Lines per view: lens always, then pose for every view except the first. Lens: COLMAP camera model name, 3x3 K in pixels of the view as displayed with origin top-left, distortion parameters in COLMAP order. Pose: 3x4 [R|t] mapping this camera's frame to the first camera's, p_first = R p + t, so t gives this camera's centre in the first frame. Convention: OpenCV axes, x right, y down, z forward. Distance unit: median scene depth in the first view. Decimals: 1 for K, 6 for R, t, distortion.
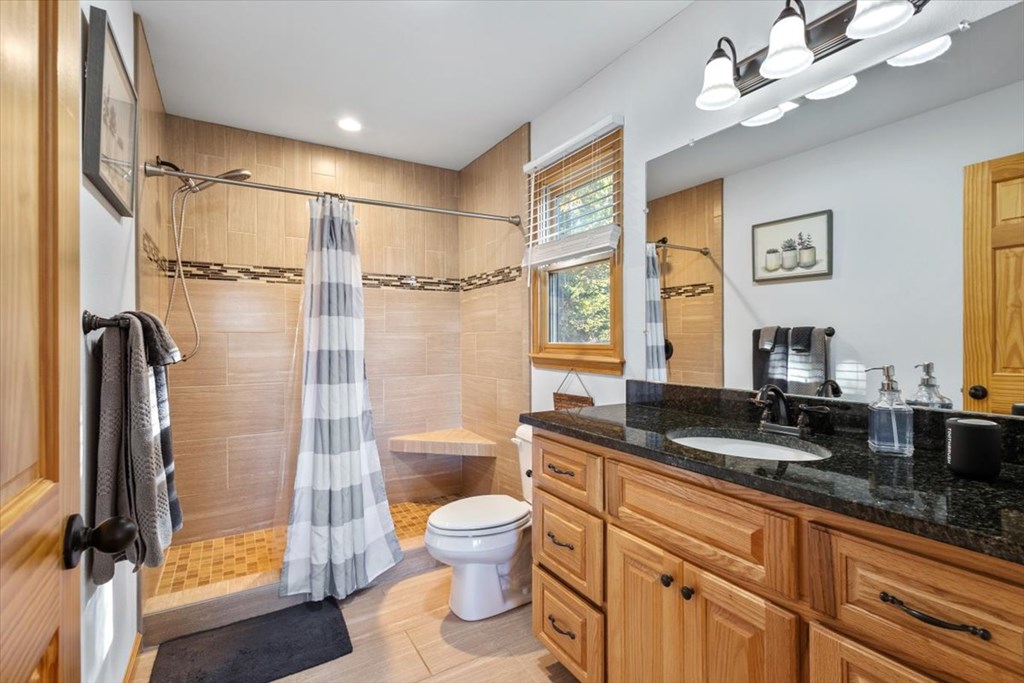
lens RADIAL K [[479.5, 0, 518.7], [0, 479.5, 342.2], [0, 0, 1]] dist [0.002728, -0.000497]
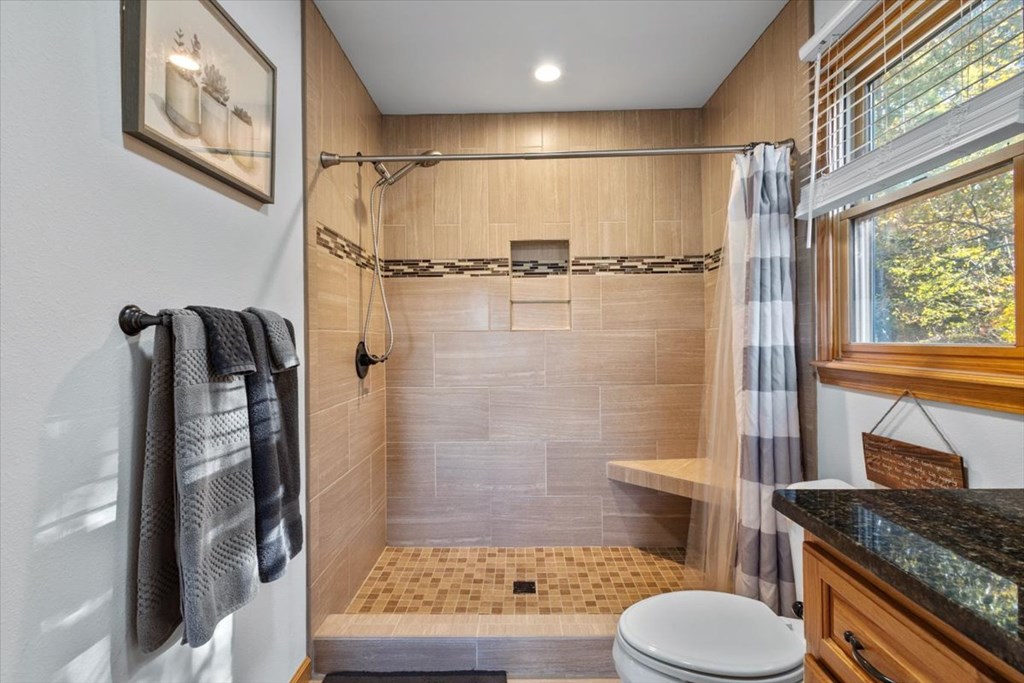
lens RADIAL K [[475.2, 0, 510.9], [0, 475.2, 338.4], [0, 0, 1]] dist [0.010765, 0.000130]
pose [[0.842935, -0.004827, -0.537994, 0.025707], [0.002736, 0.999985, -0.004685, -0.002237], [0.538008, 0.002477, 0.842936, 0.291066]]
